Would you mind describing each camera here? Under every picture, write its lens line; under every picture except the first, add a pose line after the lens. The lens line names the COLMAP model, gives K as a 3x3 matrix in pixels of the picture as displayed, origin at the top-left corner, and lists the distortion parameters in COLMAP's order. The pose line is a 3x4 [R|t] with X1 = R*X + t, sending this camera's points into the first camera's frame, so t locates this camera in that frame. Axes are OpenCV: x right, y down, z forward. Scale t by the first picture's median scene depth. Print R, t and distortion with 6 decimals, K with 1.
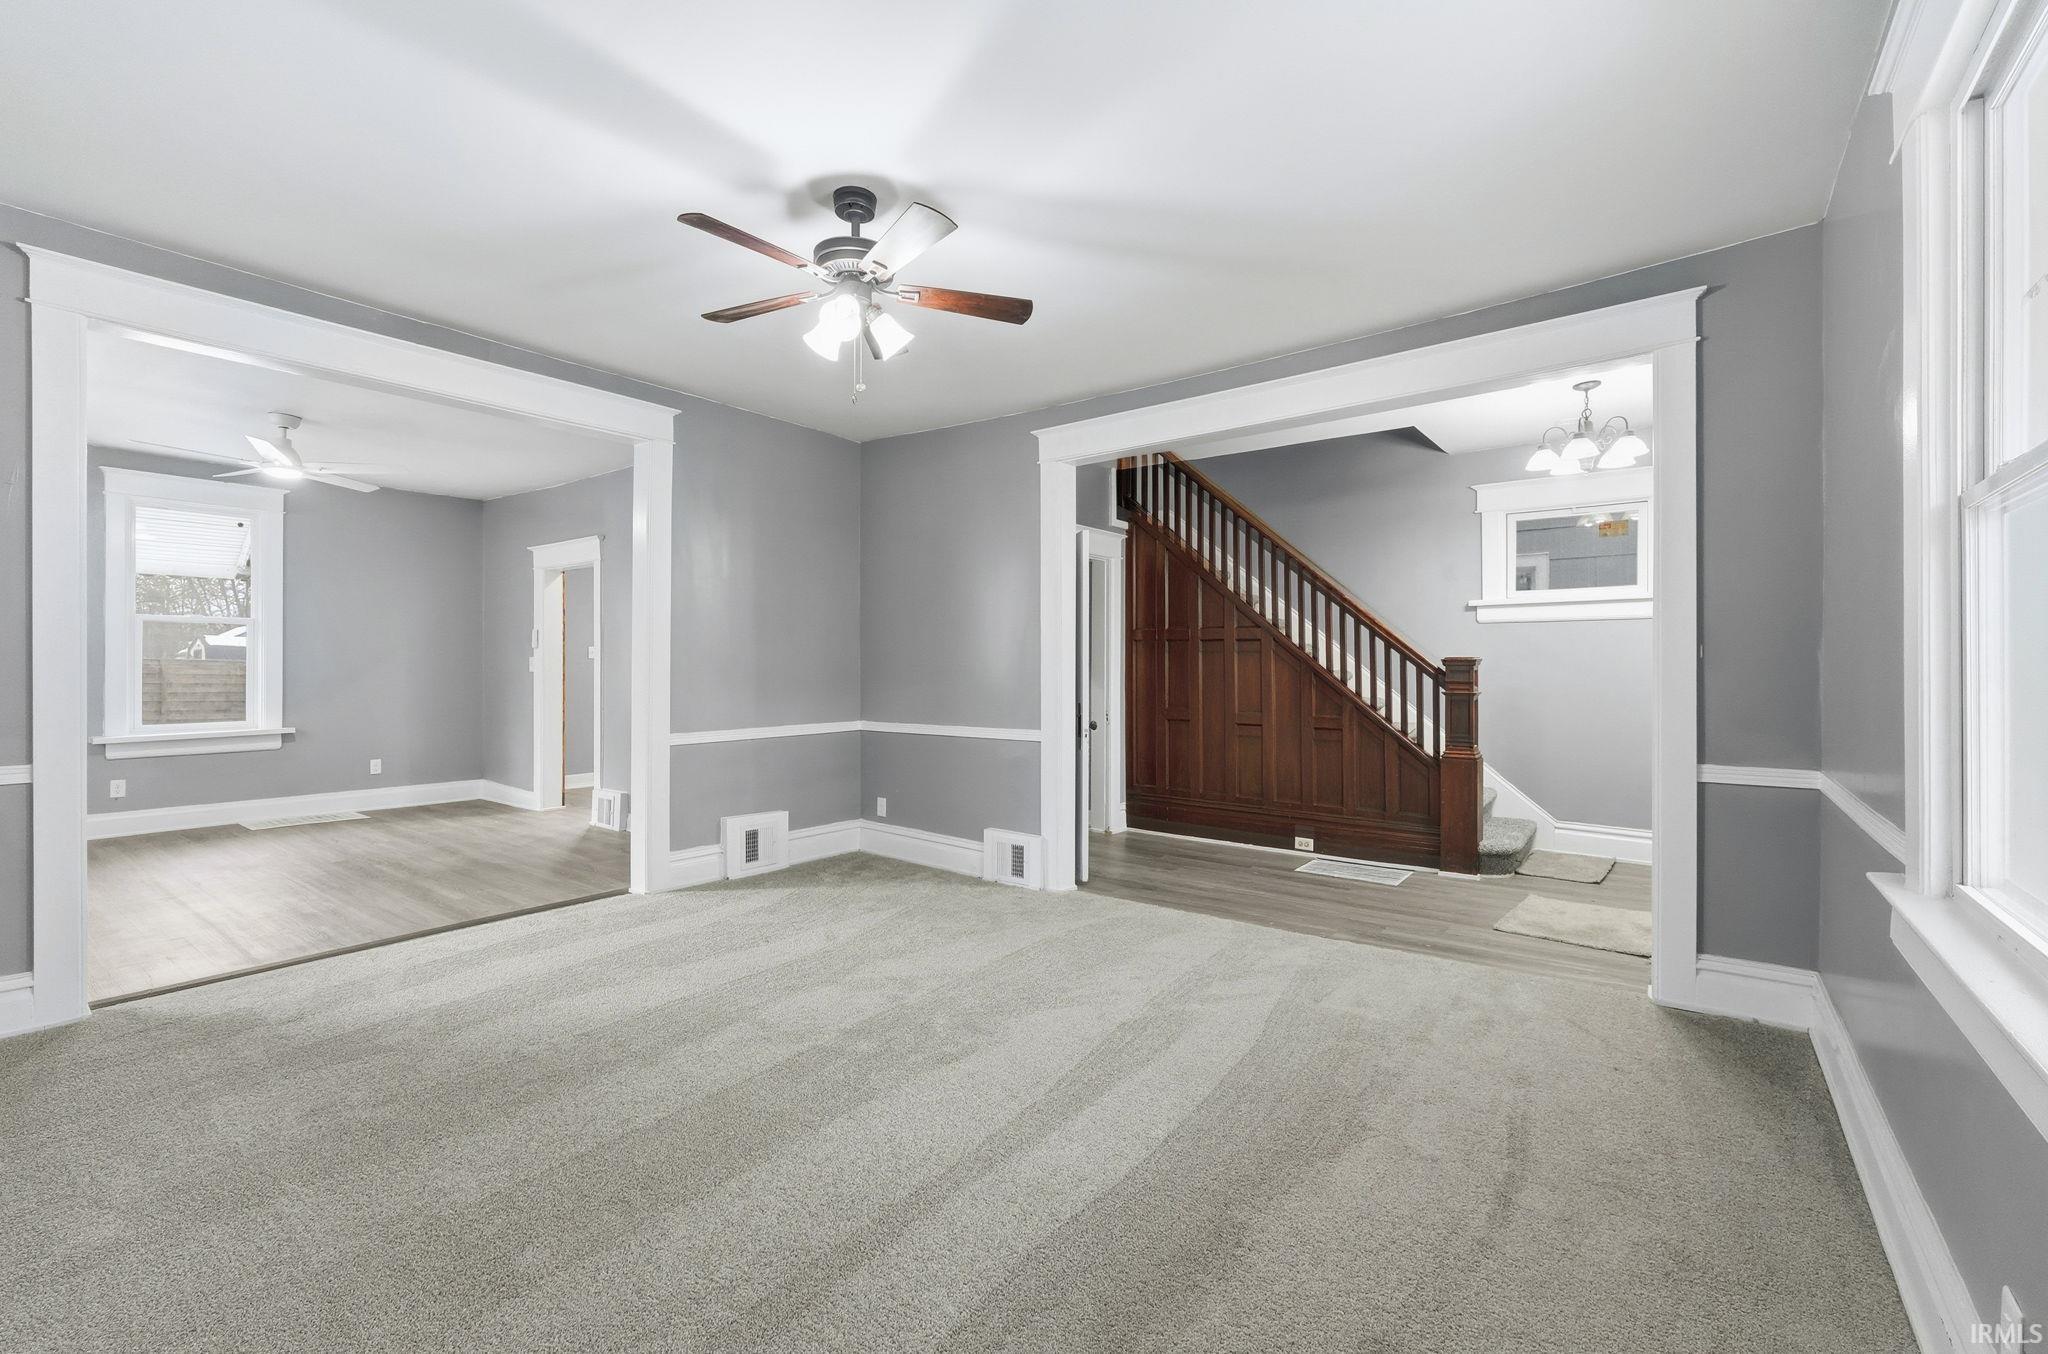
lens RADIAL K [[856.5, 0, 1024.0], [0, 856.5, 677.0], [0, 0, 1]] dist [-0.000103, -0.000147]
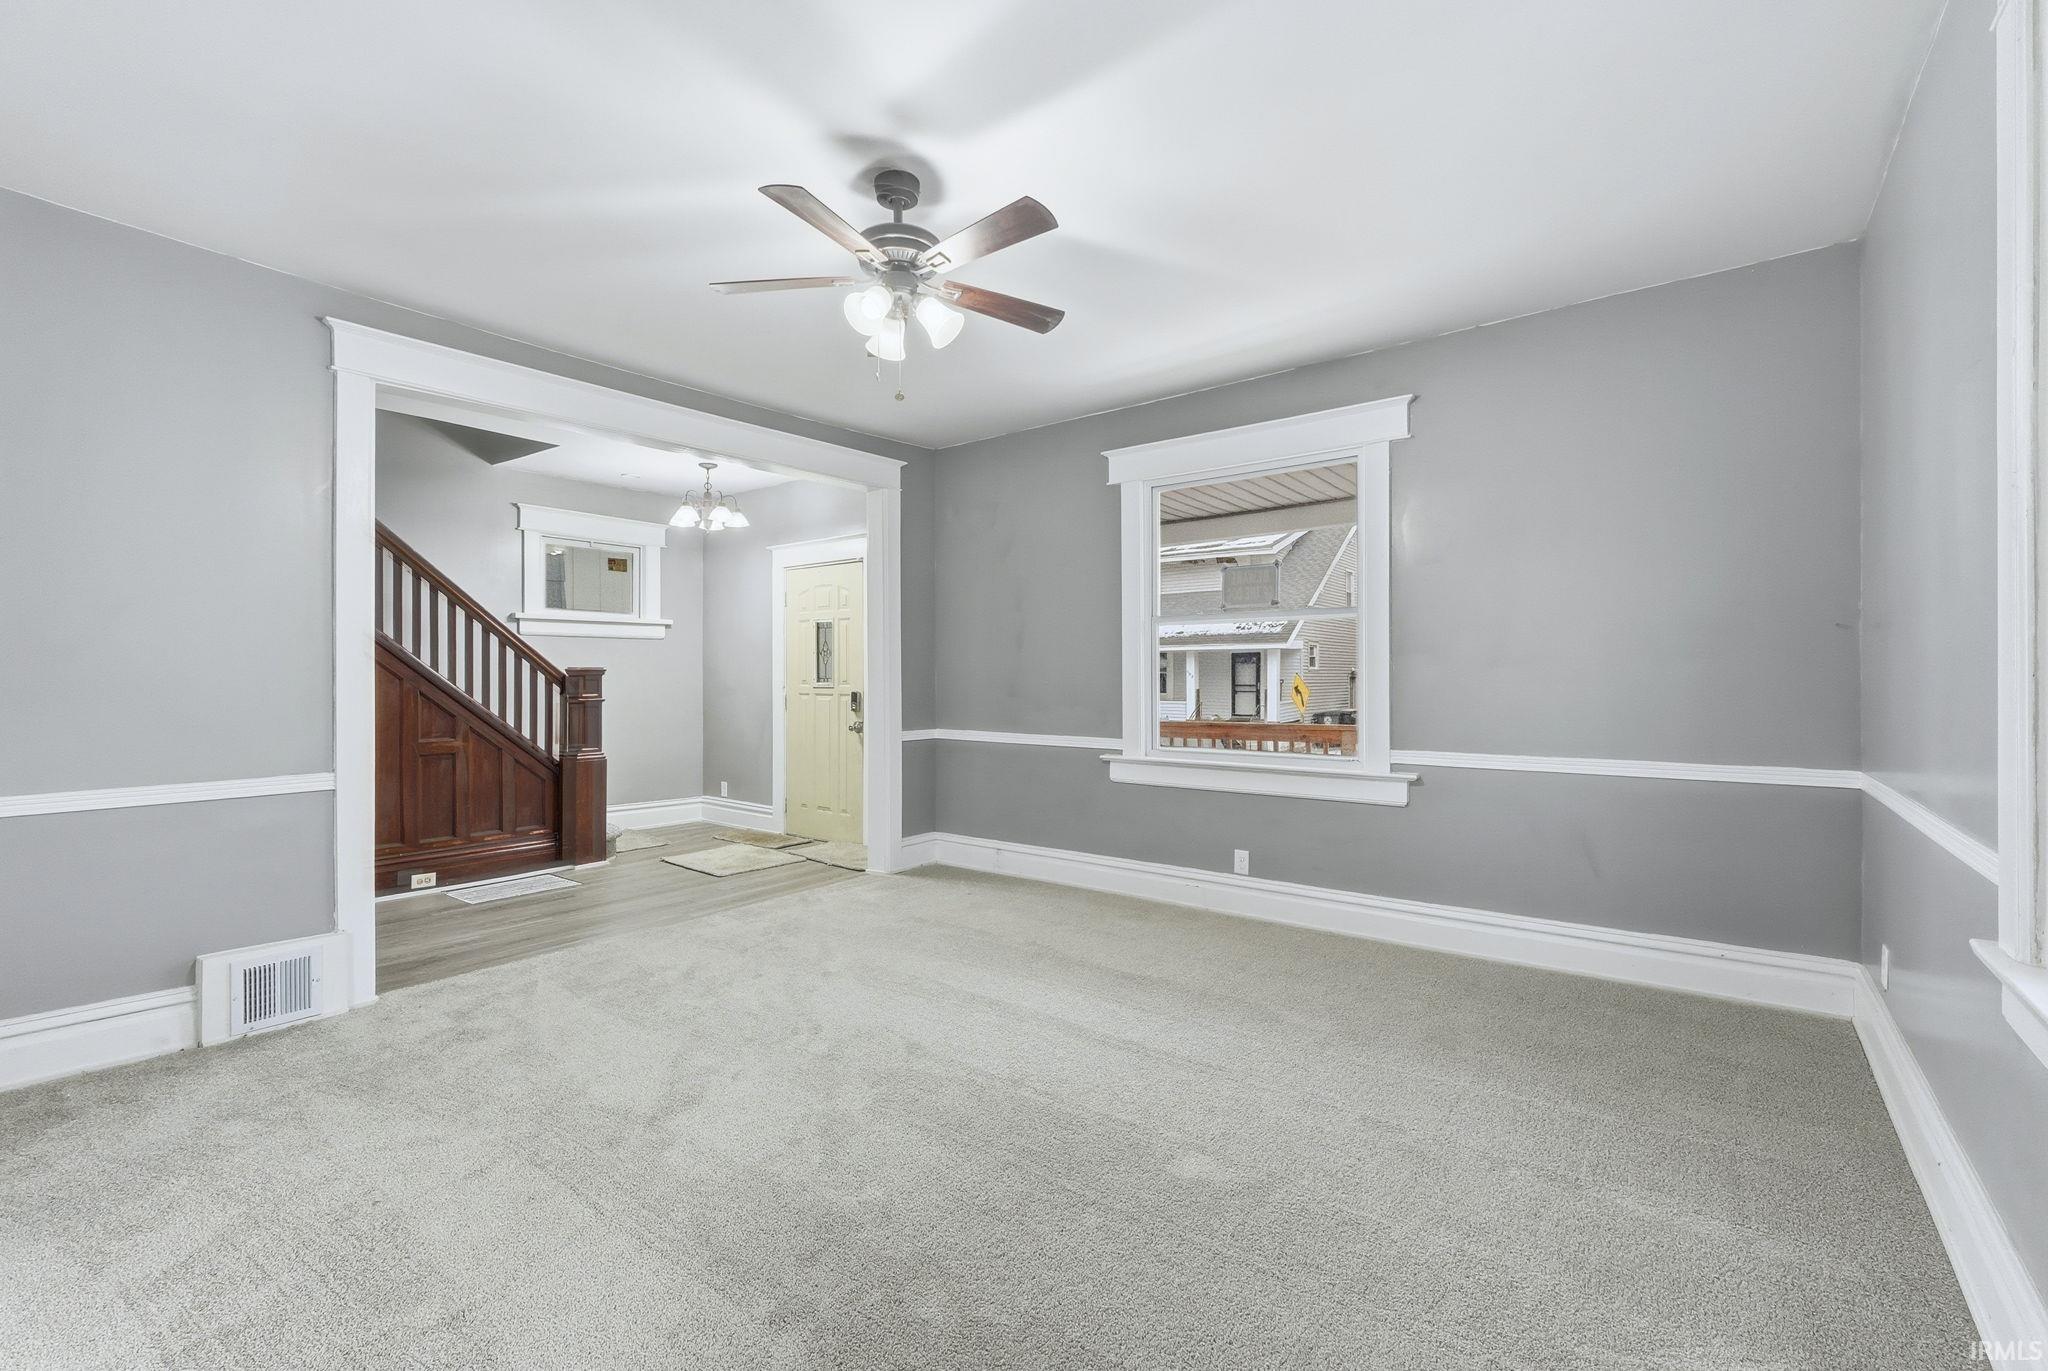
lens RADIAL K [[867.9, 0, 1005.5], [0, 867.9, 676.0], [0, 0, 1]] dist [-0.003073, 0.000345]
pose [[0.030030, -0.001674, 0.999548, -0.596231], [0.009693, 0.999952, 0.001384, -0.007979], [-0.999502, 0.009647, 0.030045, 0.433871]]
